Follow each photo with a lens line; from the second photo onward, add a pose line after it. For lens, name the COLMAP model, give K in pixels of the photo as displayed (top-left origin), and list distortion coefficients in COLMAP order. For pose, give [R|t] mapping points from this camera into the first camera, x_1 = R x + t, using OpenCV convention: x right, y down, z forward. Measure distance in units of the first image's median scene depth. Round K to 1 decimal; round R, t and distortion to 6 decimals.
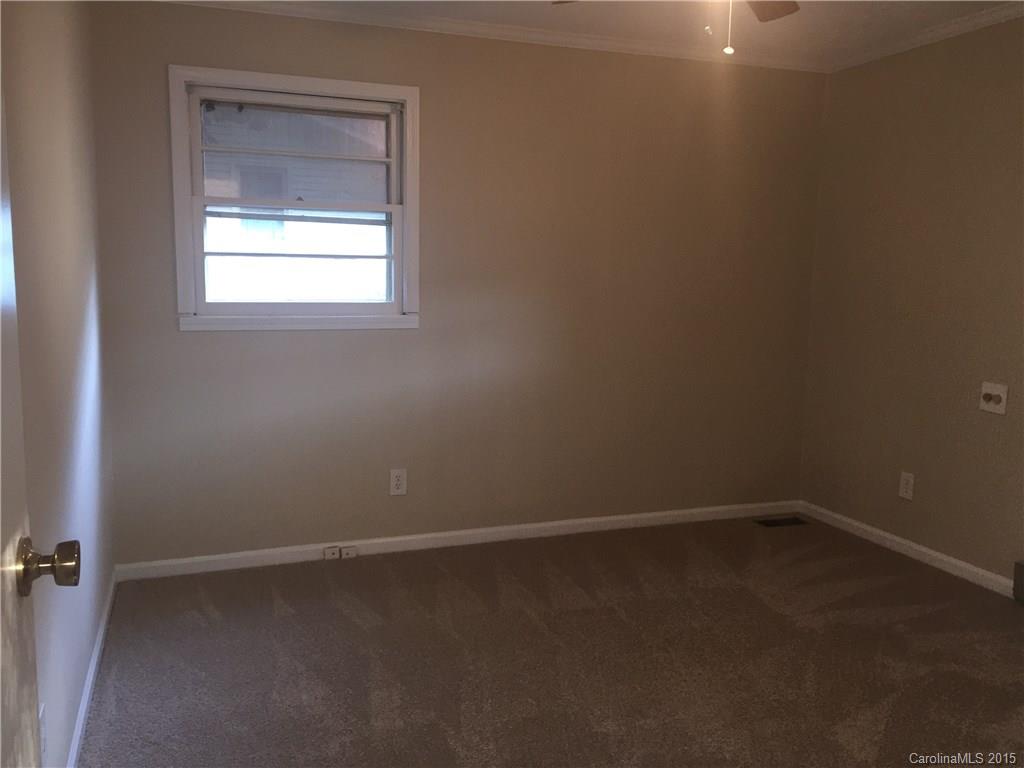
lens RADIAL K [[875.5, 0, 513.2], [0, 875.5, 379.4], [0, 0, 1]] dist [0.117294, -0.164549]
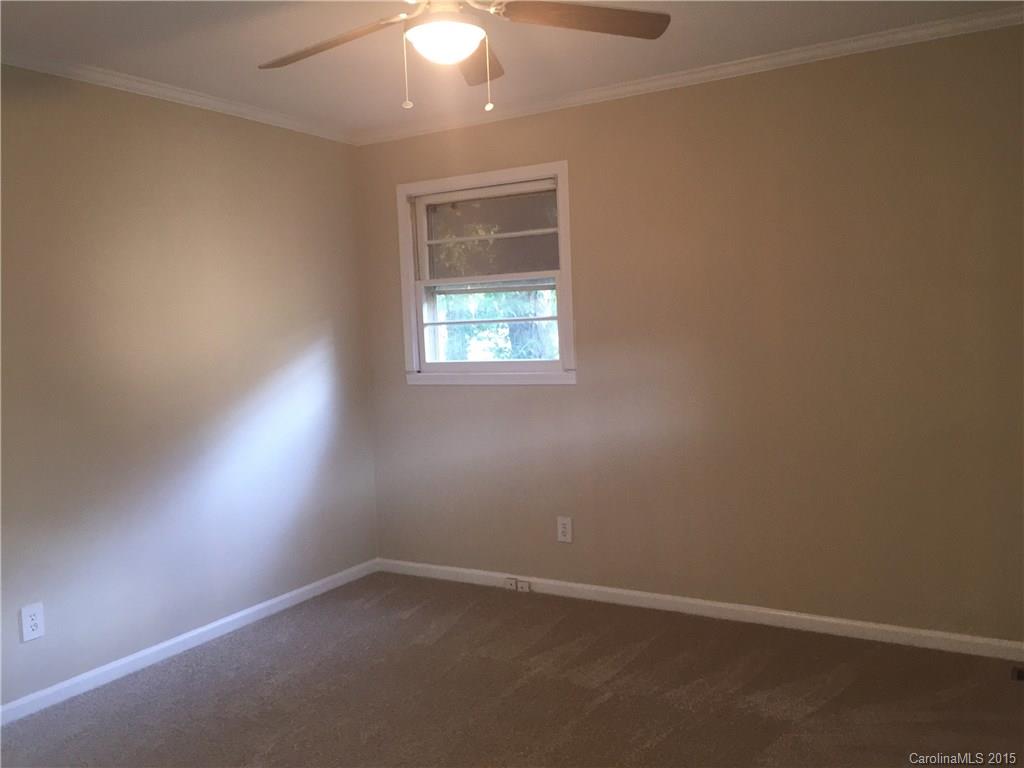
lens RADIAL K [[906.3, 0, 512.0], [0, 906.3, 384.0], [0, 0, 1]] dist [0.143269, -0.174299]
pose [[0.627005, 0.011520, -0.778930, 0.692188], [-0.049106, 0.998487, -0.024762, -0.027915], [0.777466, 0.053776, 0.626622, 0.262101]]
